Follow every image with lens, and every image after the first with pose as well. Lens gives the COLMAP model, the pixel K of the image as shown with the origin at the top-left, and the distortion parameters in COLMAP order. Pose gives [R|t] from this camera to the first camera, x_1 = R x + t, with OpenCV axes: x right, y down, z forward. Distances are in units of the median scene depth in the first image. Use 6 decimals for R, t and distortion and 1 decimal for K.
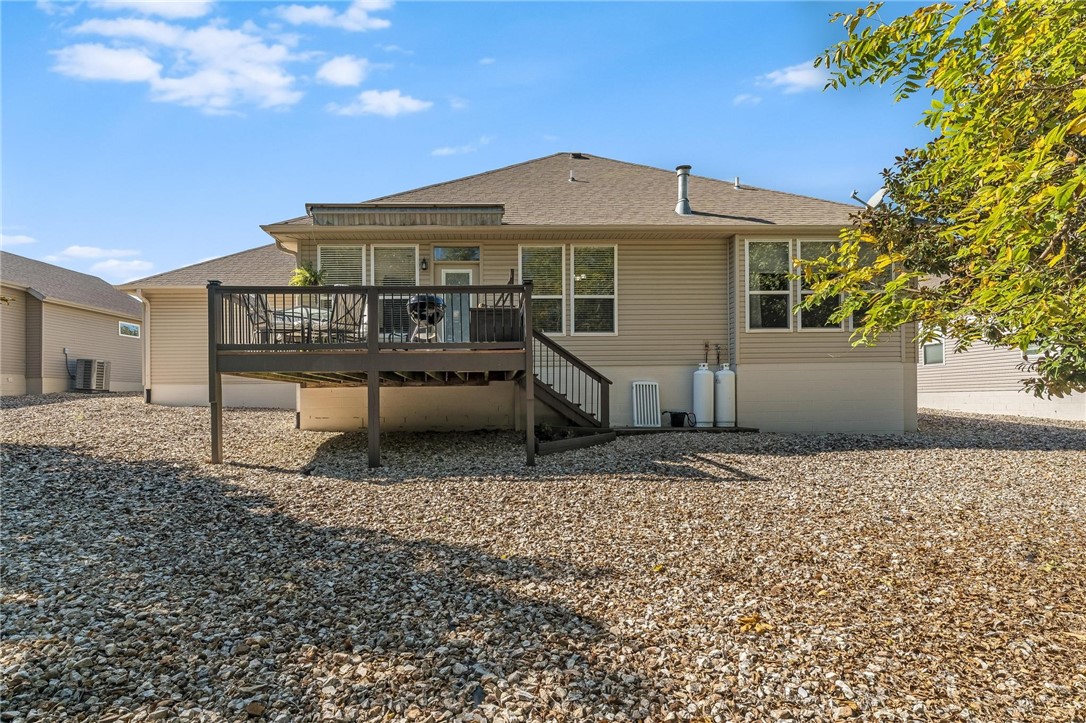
lens RADIAL K [[571.4, 0, 544.6], [0, 571.4, 397.5], [0, 0, 1]] dist [-0.001139, -0.000206]
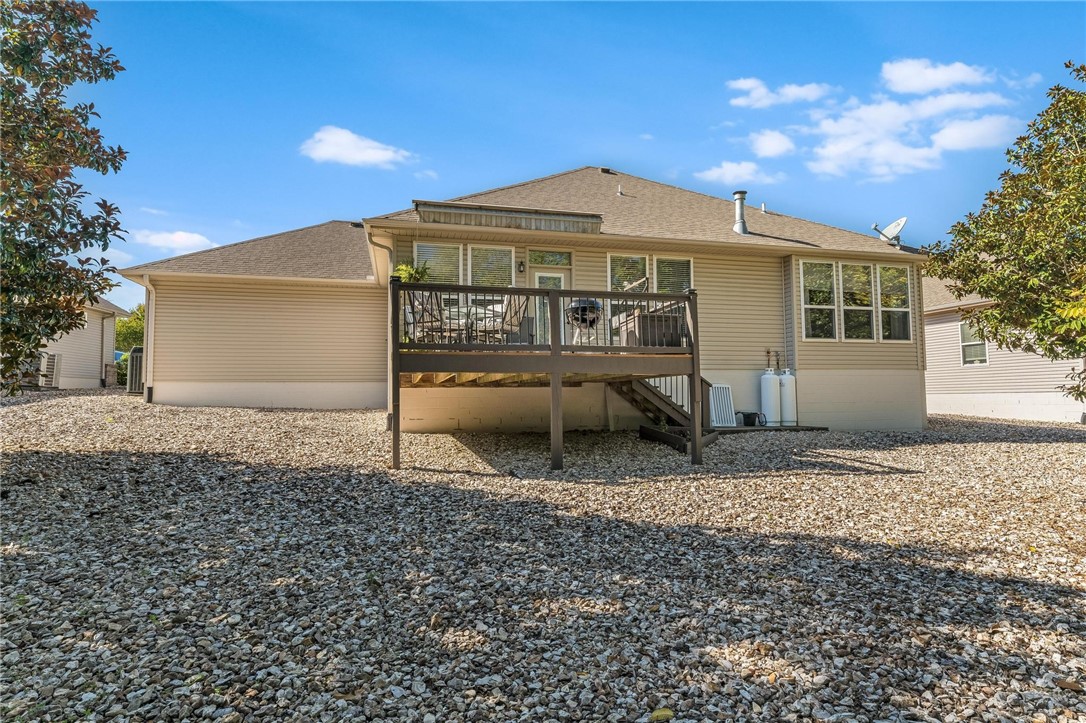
lens RADIAL K [[568.8, 0, 543.0], [0, 568.8, 361.5], [0, 0, 1]] dist [0.000891, 0.000178]
pose [[0.978042, 0.016946, 0.207717, -0.377878], [-0.003961, 0.998020, -0.062772, -0.002221], [-0.208369, 0.060571, 0.976173, 0.017481]]
